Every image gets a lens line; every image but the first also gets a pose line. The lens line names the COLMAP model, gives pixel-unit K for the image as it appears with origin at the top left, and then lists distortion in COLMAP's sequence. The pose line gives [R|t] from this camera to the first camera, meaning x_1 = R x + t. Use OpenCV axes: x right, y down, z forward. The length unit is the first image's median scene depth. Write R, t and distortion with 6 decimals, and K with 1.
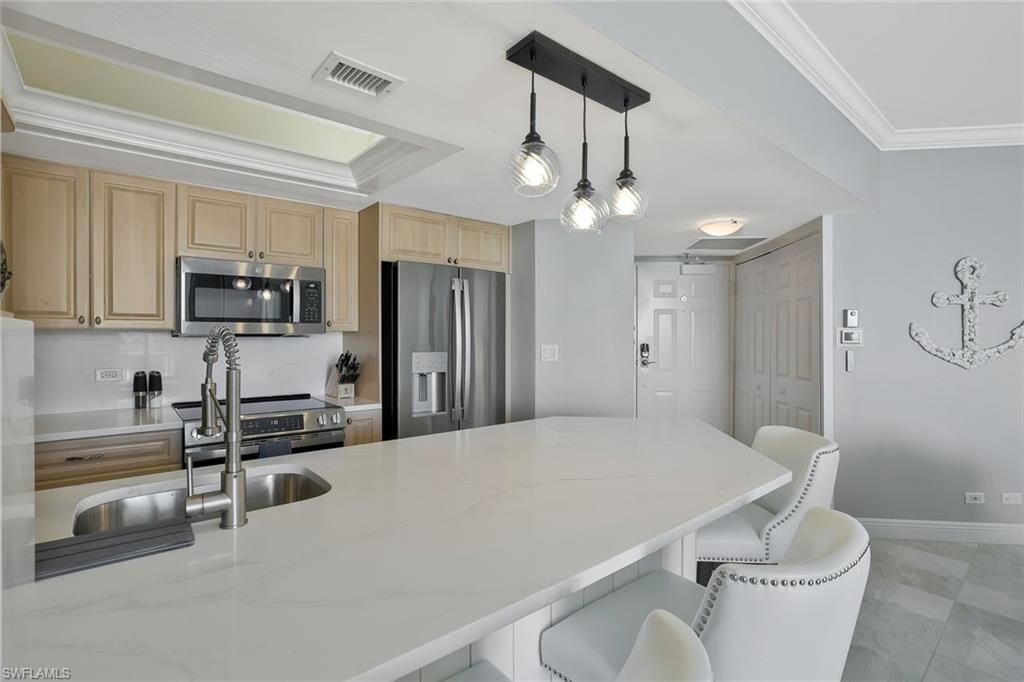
lens RADIAL K [[476.8, 0, 511.2], [0, 476.8, 335.5], [0, 0, 1]] dist [0.000211, 0.000055]
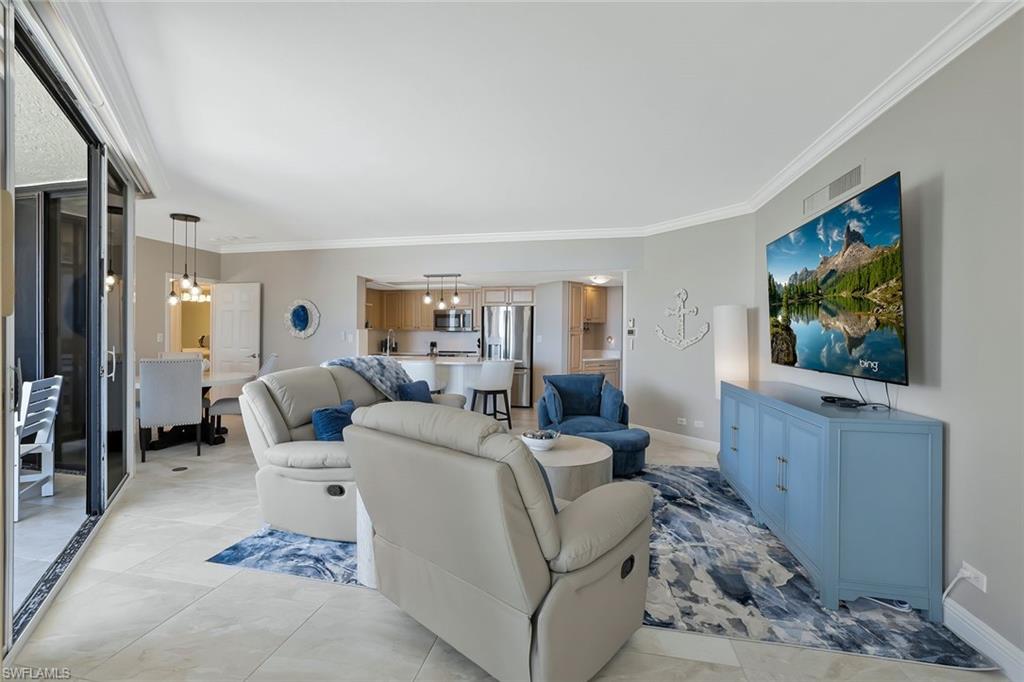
lens RADIAL K [[447.3, 0, 506.9], [0, 447.3, 339.7], [0, 0, 1]] dist [-0.001636, -0.000016]
pose [[0.635331, 0.012913, -0.772132, 2.051403], [-0.001405, 0.999878, 0.015566, 0.007950], [0.772239, -0.008805, 0.635271, -0.666444]]
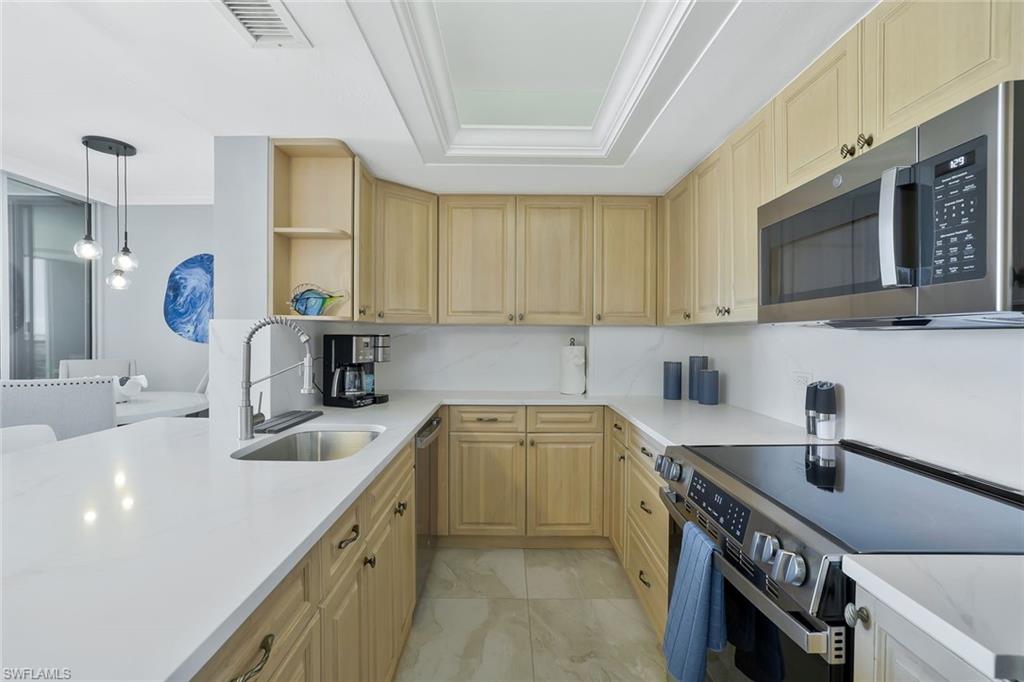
lens RADIAL K [[447.3, 0, 506.9], [0, 447.3, 339.7], [0, 0, 1]] dist [-0.001636, -0.000016]
pose [[-0.644022, 0.002031, -0.765005, 0.001662], [-0.003165, 0.999981, 0.005319, 0.012900], [0.765001, 0.005847, -0.644003, 1.003039]]
